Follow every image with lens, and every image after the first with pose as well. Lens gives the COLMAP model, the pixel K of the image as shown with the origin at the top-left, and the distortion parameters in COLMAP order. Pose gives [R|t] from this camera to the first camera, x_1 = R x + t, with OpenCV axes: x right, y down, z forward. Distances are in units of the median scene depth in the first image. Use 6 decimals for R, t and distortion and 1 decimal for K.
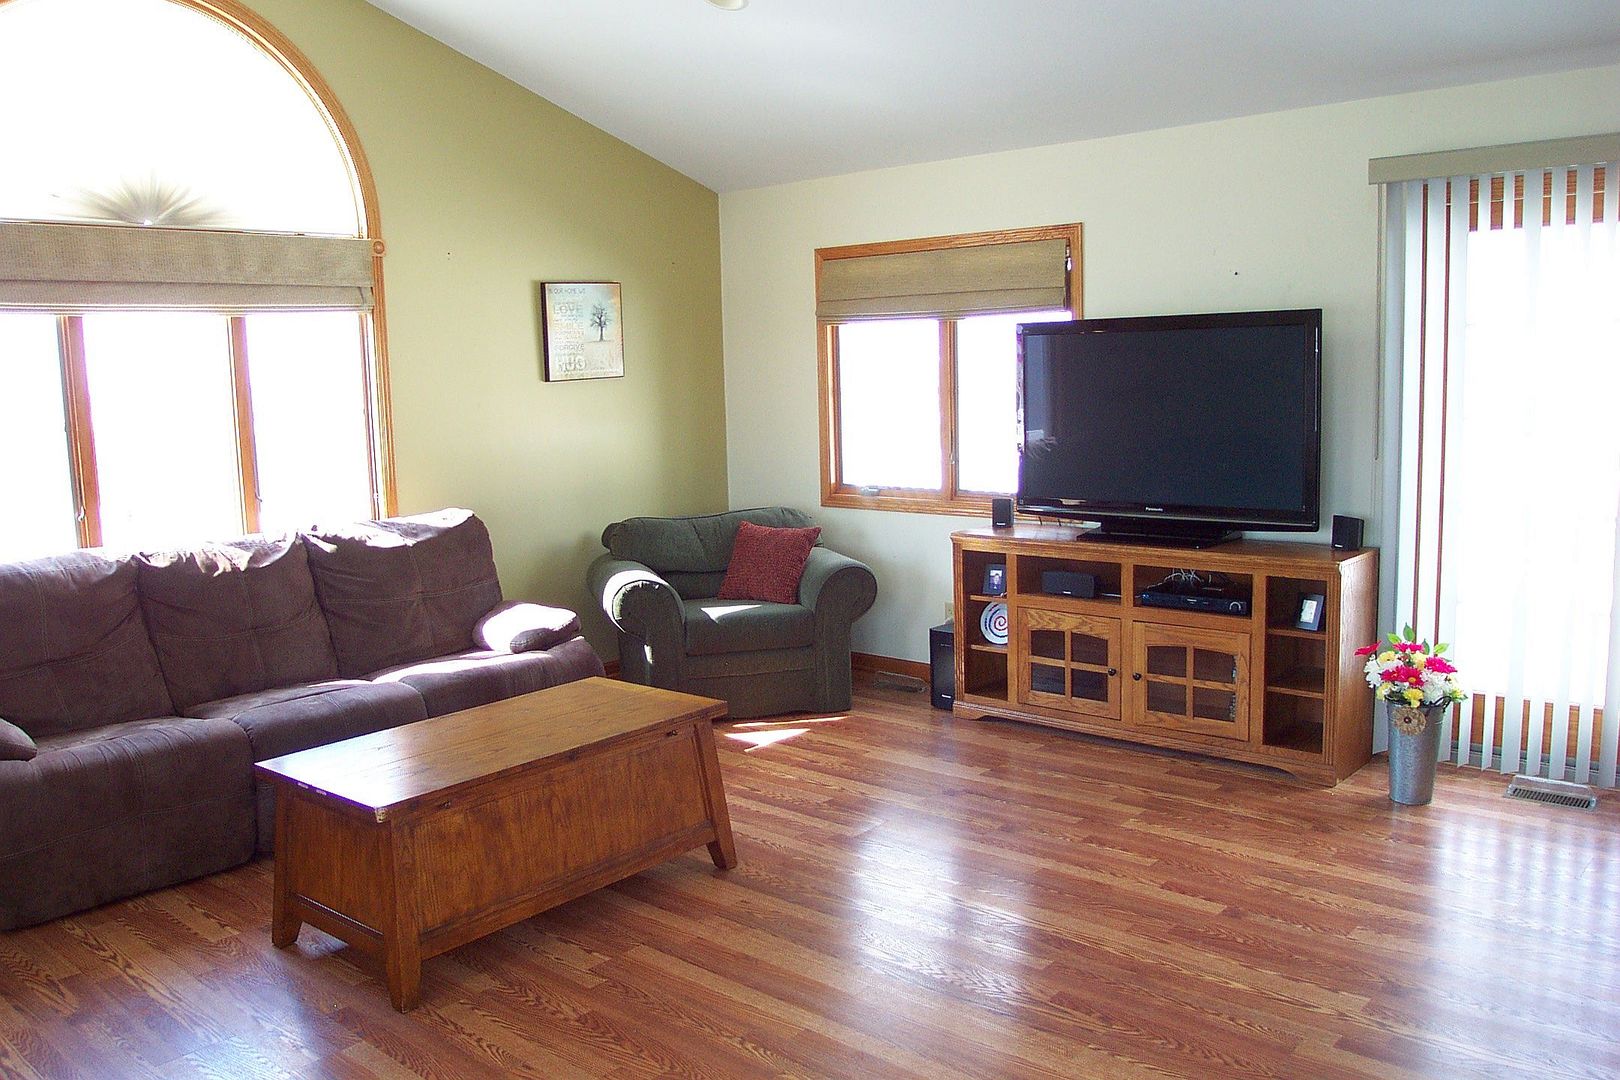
lens RADIAL K [[1301.4, 0, 810.0], [0, 1301.4, 540.0], [0, 0, 1]] dist [-0.121592, 0.068804]
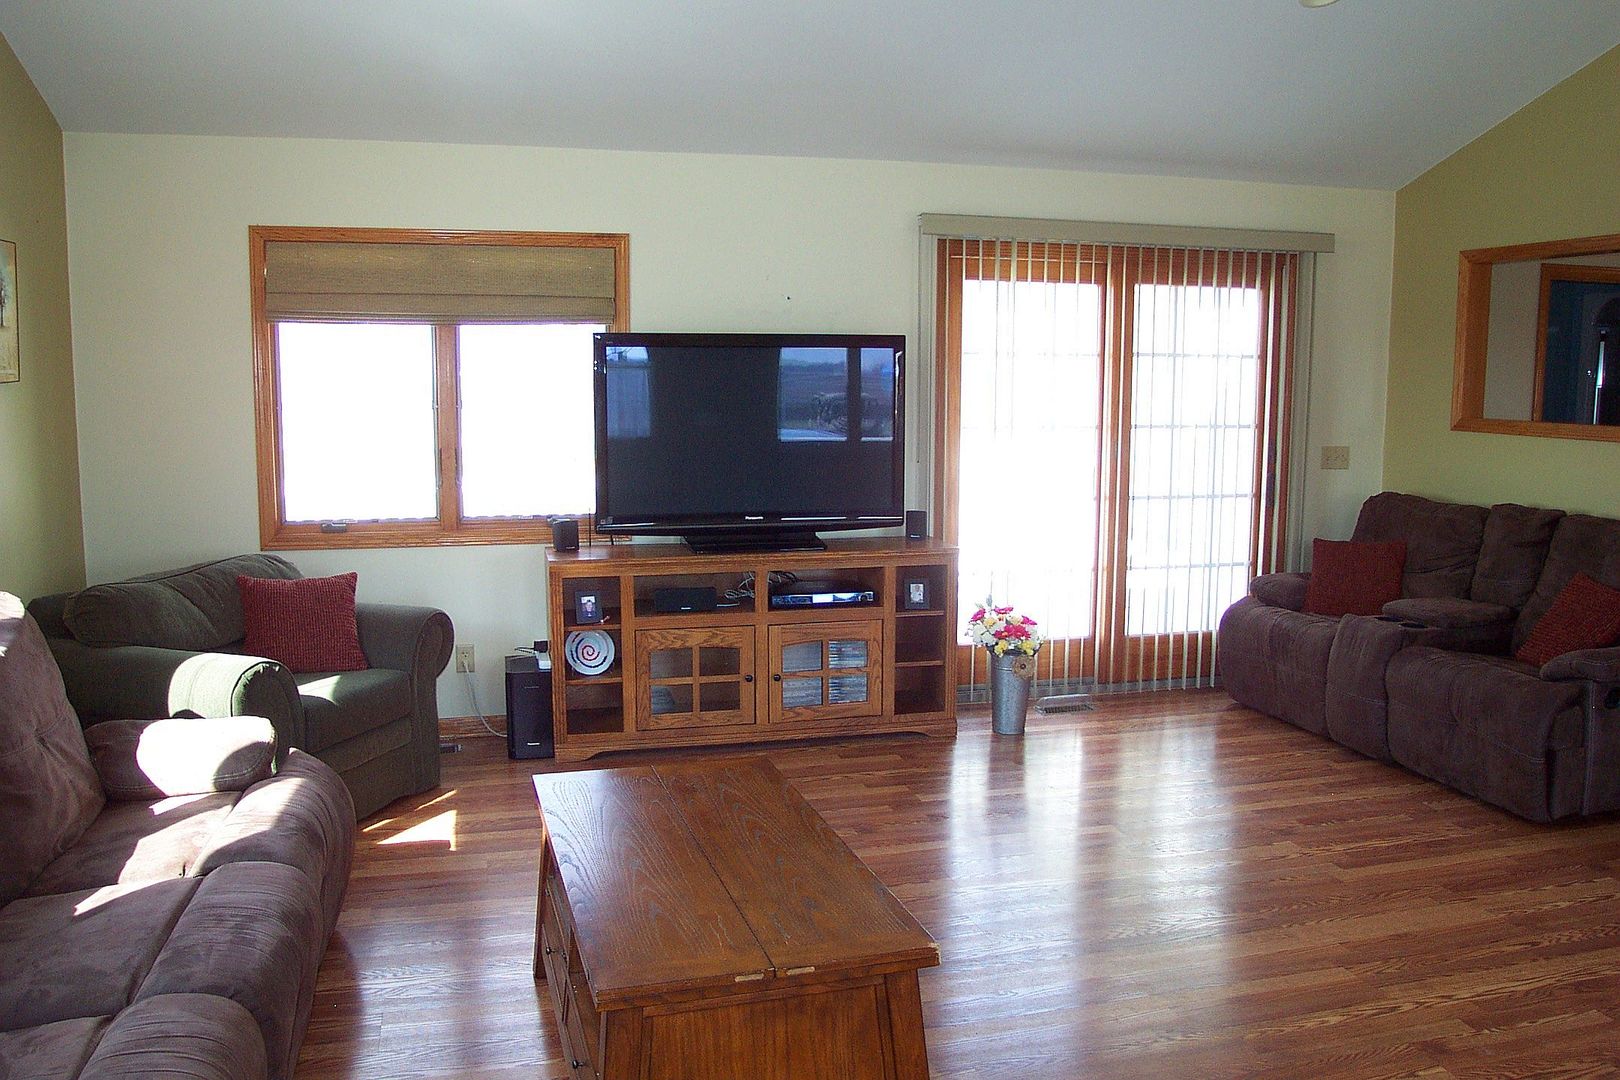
lens RADIAL K [[1301.4, 0, 810.0], [0, 1301.4, 540.0], [0, 0, 1]] dist [-0.121592, 0.068804]
pose [[0.558567, -0.073102, 0.826232, -0.566582], [0.089627, 0.995596, 0.027495, -0.030347], [-0.824603, 0.058694, 0.562659, 0.360637]]
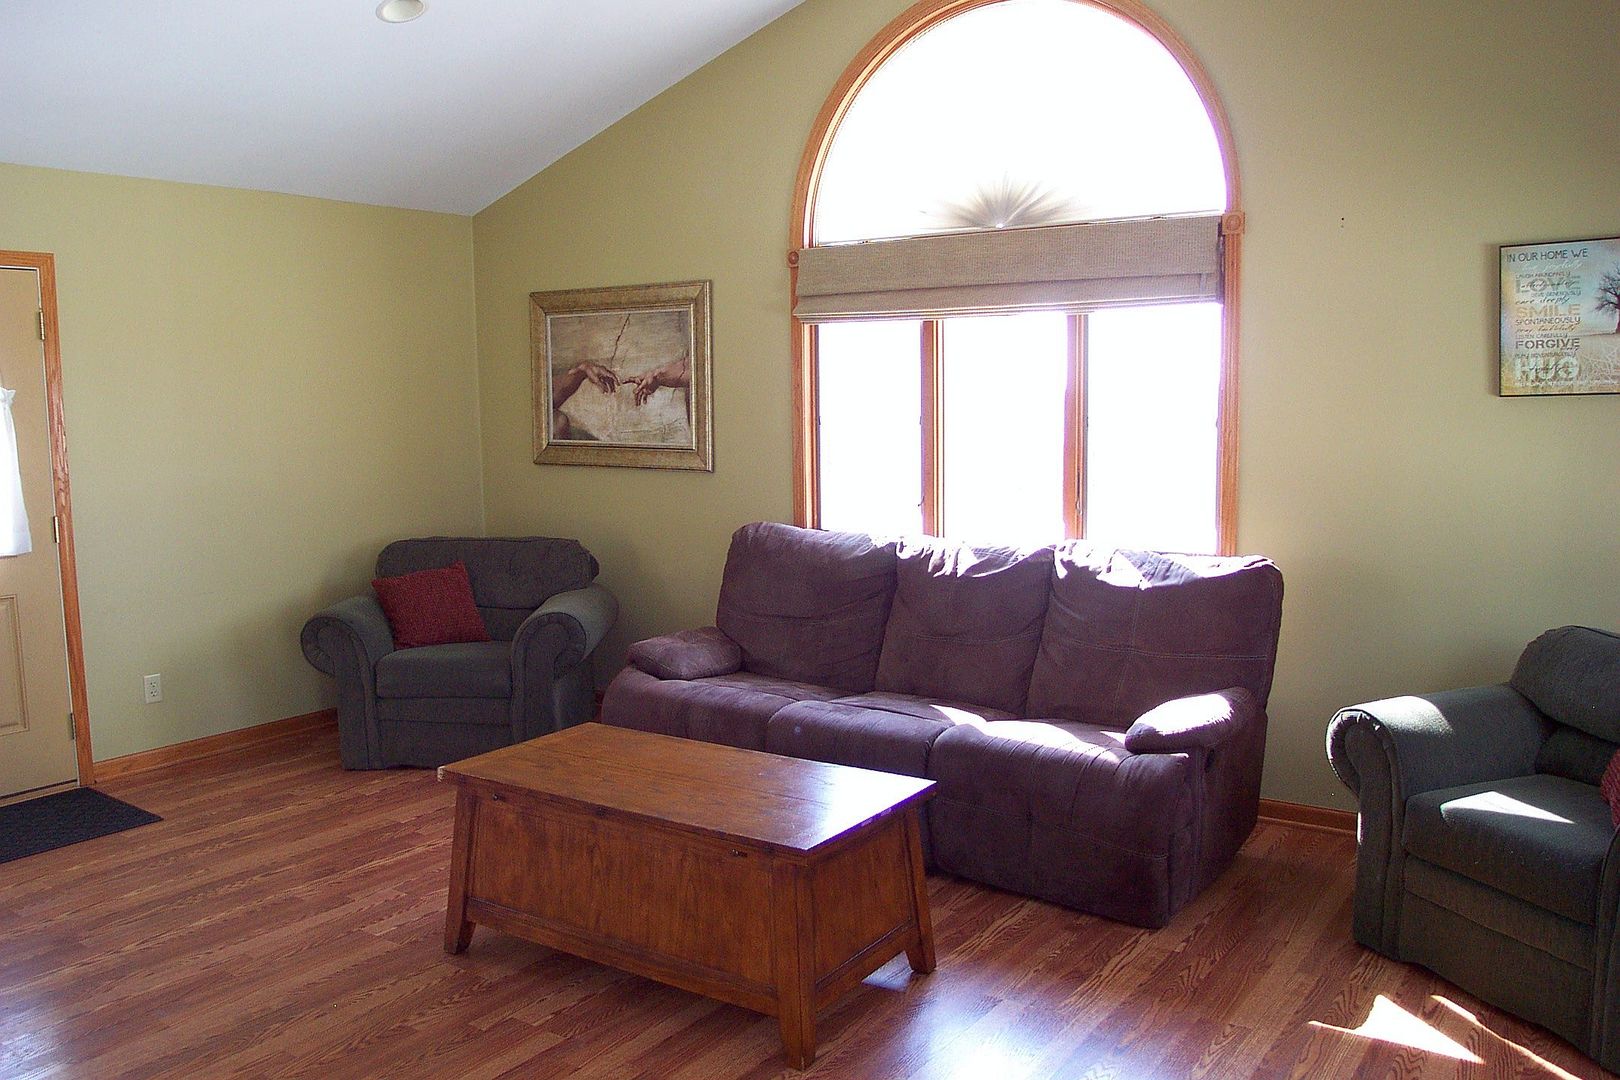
lens RADIAL K [[1301.4, 0, 810.0], [0, 1301.4, 540.0], [0, 0, 1]] dist [-0.121592, 0.068804]
pose [[0.114911, 0.135807, -0.984049, 0.473055], [-0.120641, 0.985186, 0.121877, -0.101327], [0.986023, 0.104712, 0.129593, 0.678797]]
